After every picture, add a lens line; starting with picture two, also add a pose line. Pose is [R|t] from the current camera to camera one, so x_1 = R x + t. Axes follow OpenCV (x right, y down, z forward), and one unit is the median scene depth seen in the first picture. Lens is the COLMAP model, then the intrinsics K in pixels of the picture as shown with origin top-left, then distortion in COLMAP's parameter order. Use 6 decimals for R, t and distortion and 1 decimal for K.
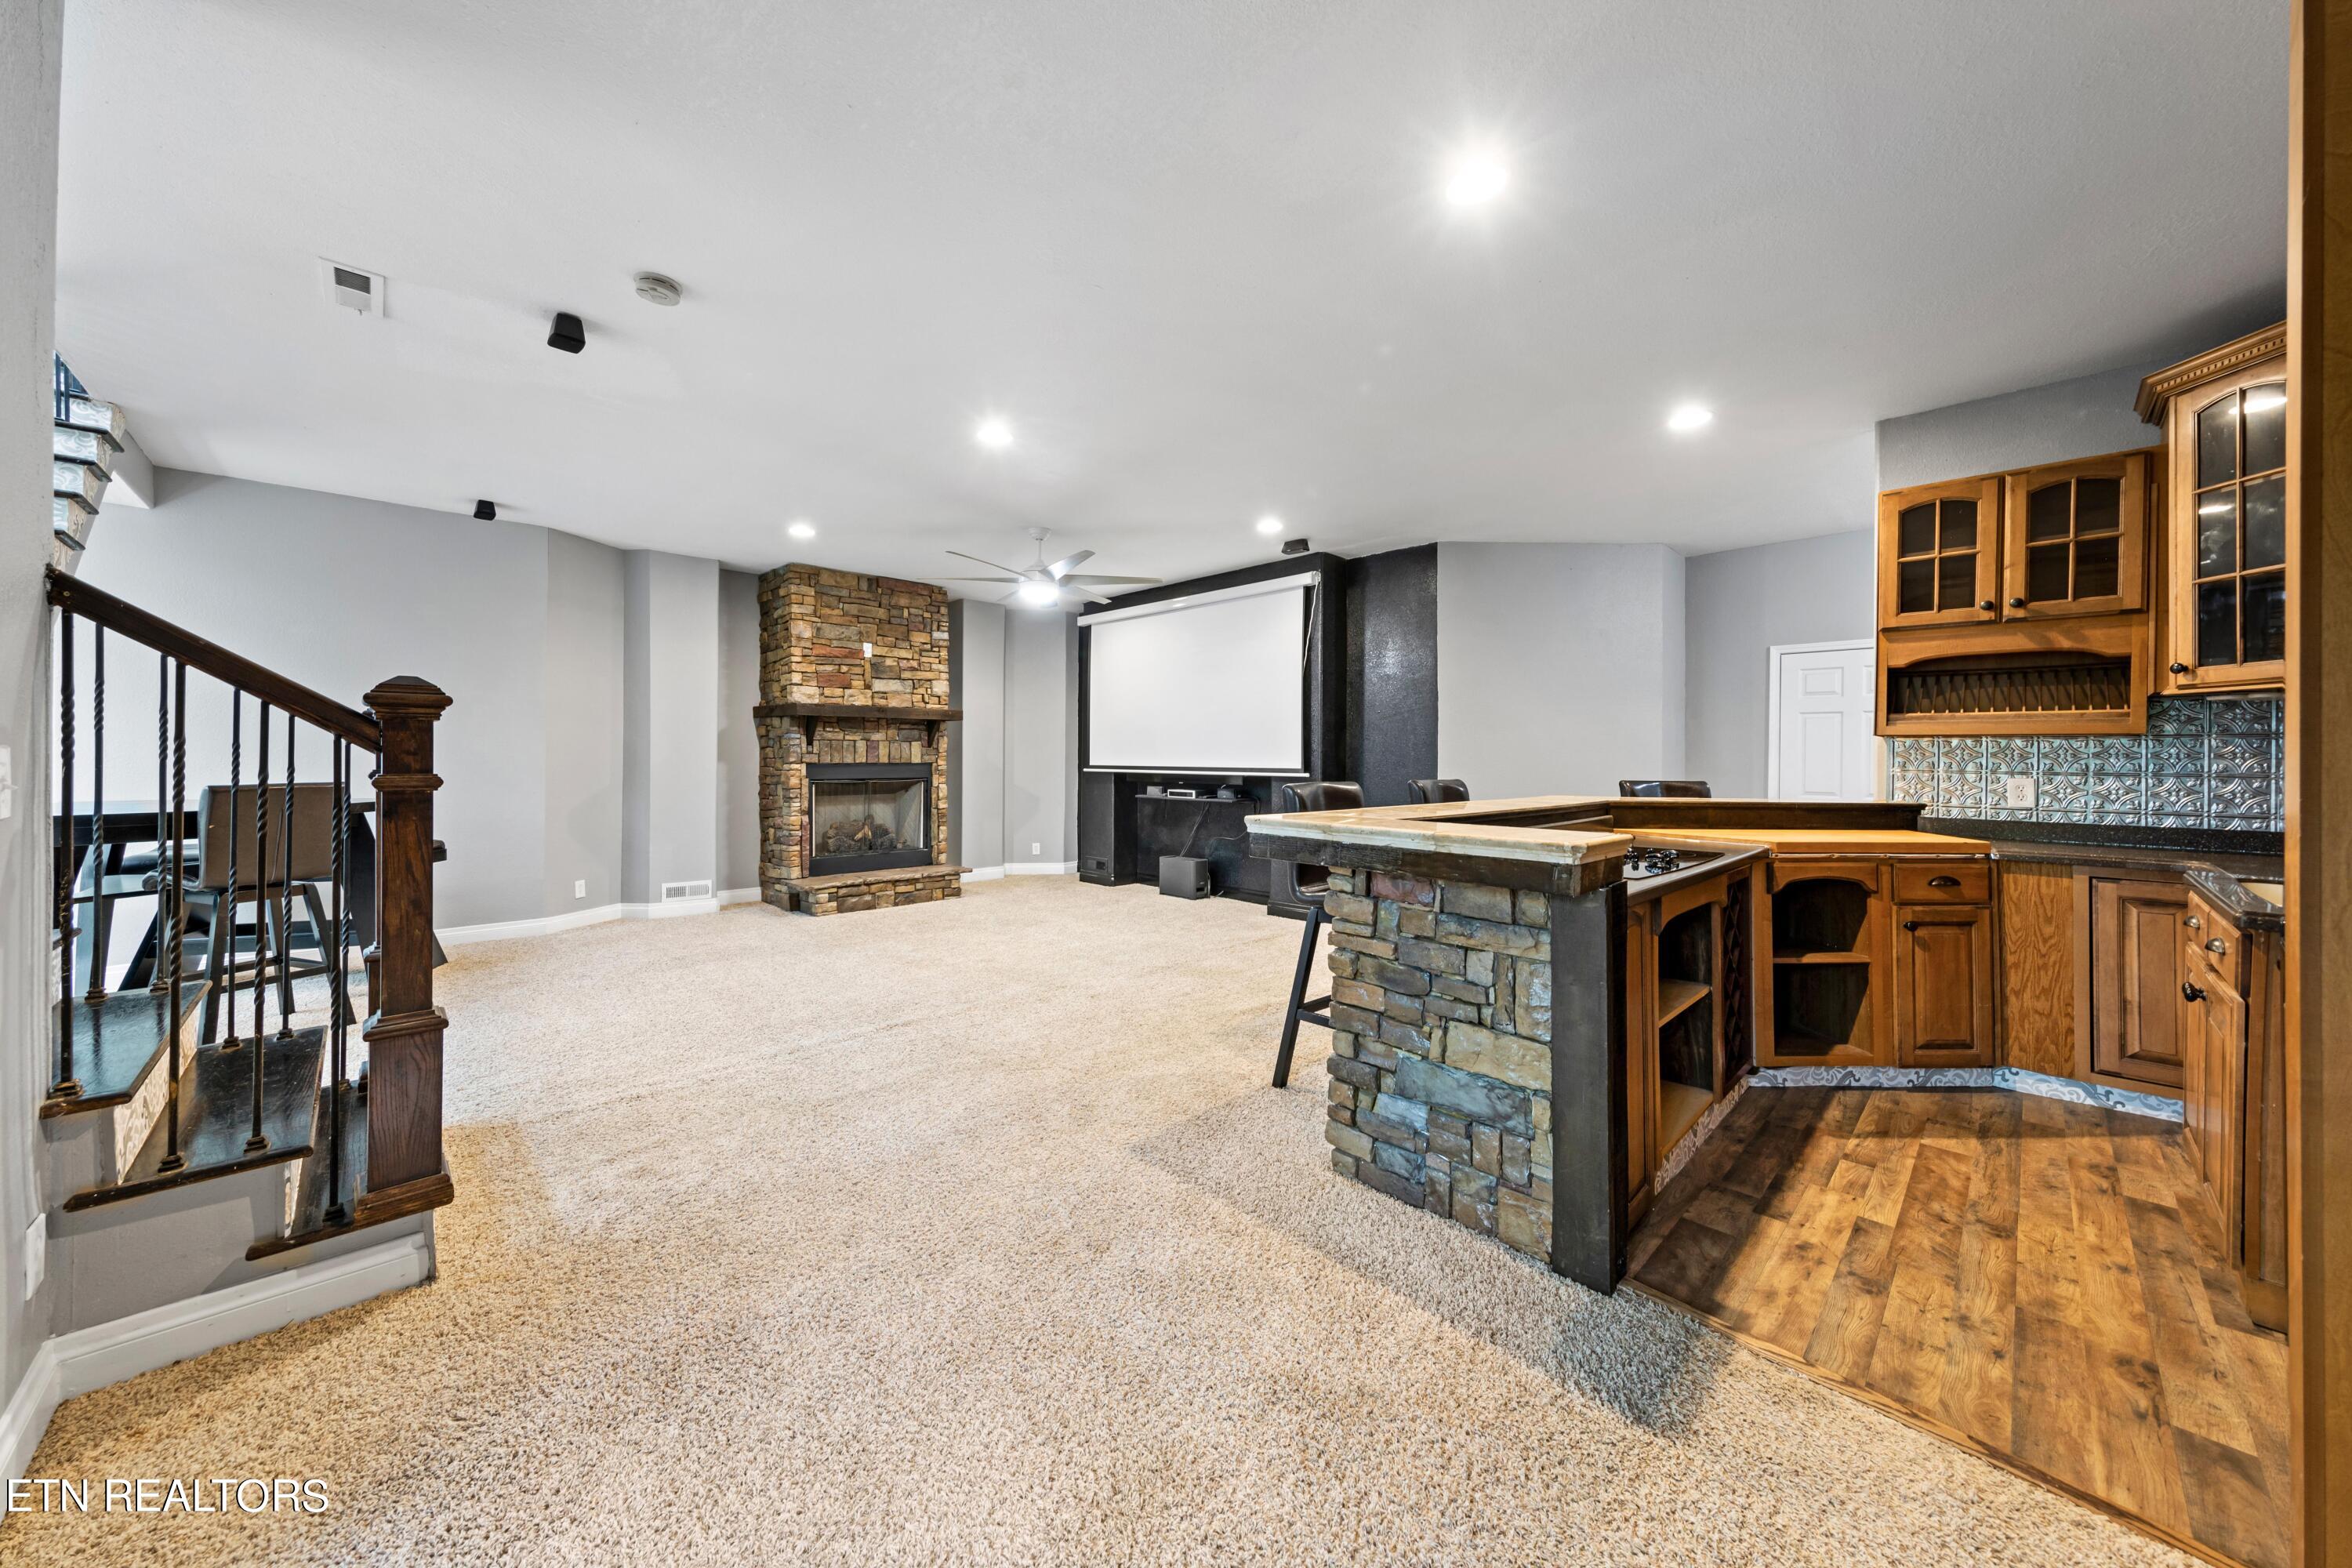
lens RADIAL K [[811.2, 0, 1170.7], [0, 811.2, 759.3], [0, 0, 1]] dist [-0.000177, -0.000002]
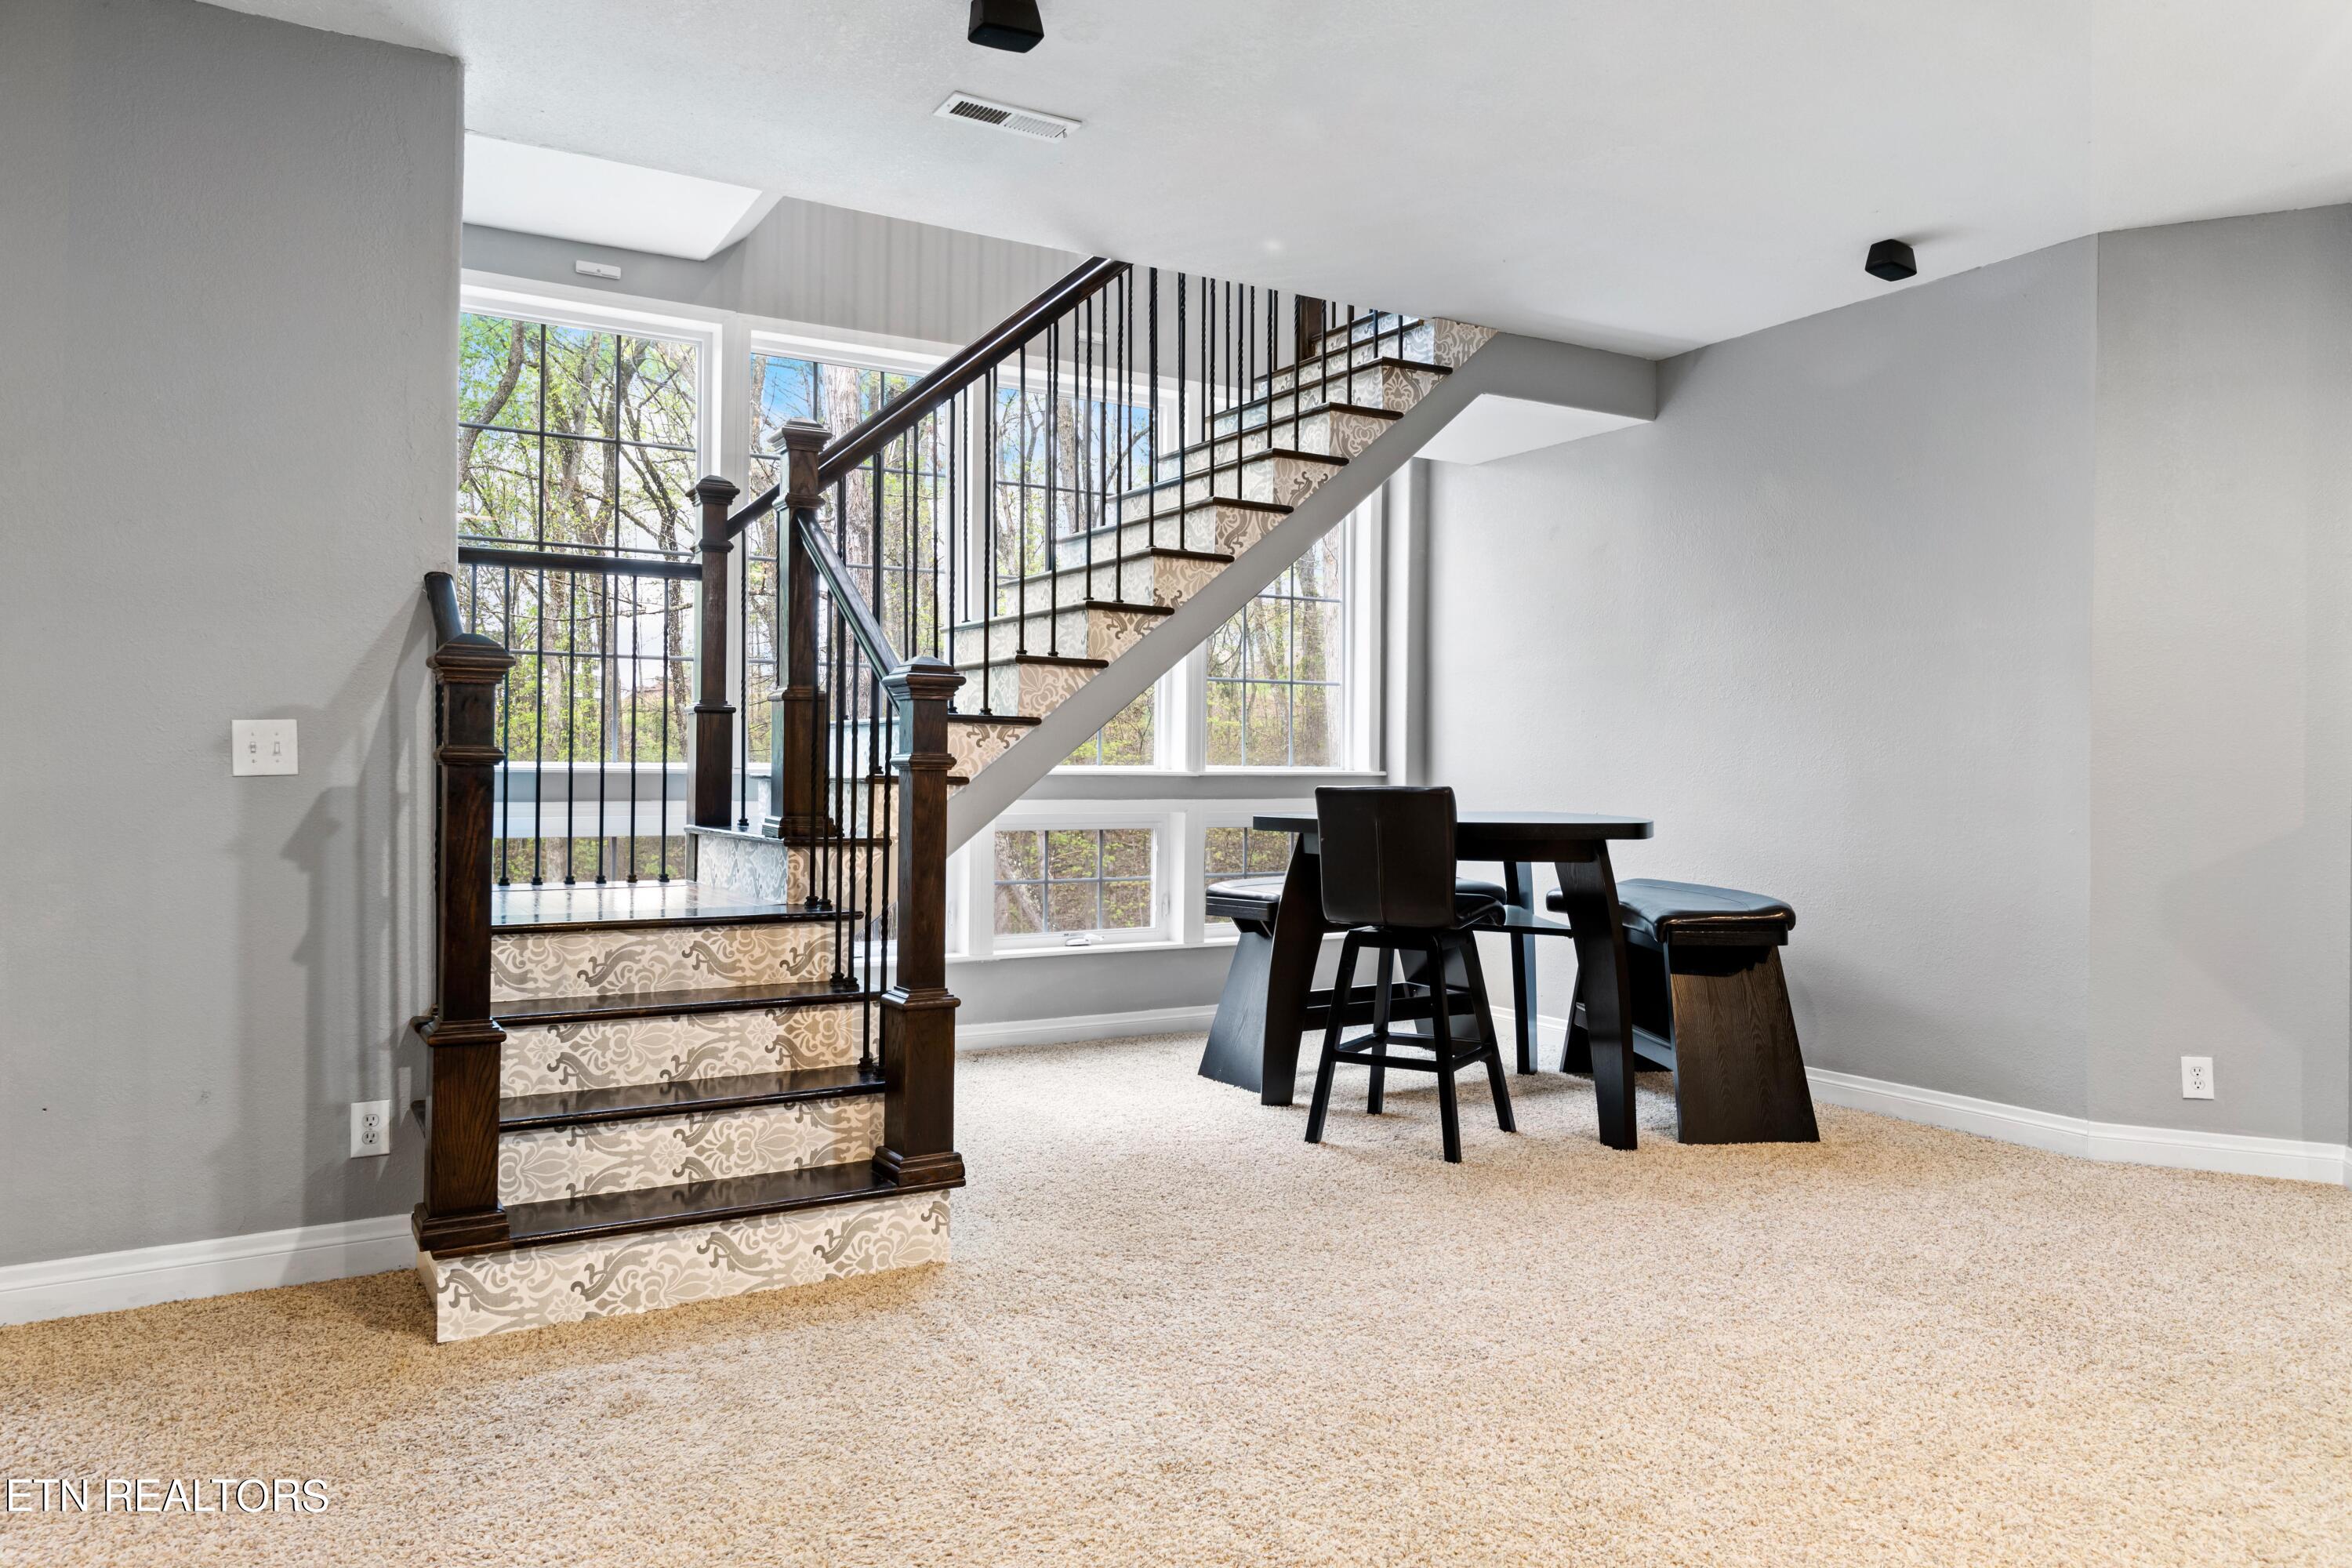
lens RADIAL K [[1544.5, 0, 1171.3], [0, 1544.5, 765.6], [0, 0, 1]] dist [0.005090, -0.001760]
pose [[-0.236433, -0.014454, -0.971540, 0.257799], [-0.010133, 0.999872, -0.012410, 0.030370], [0.971595, 0.006910, -0.236549, 1.146701]]
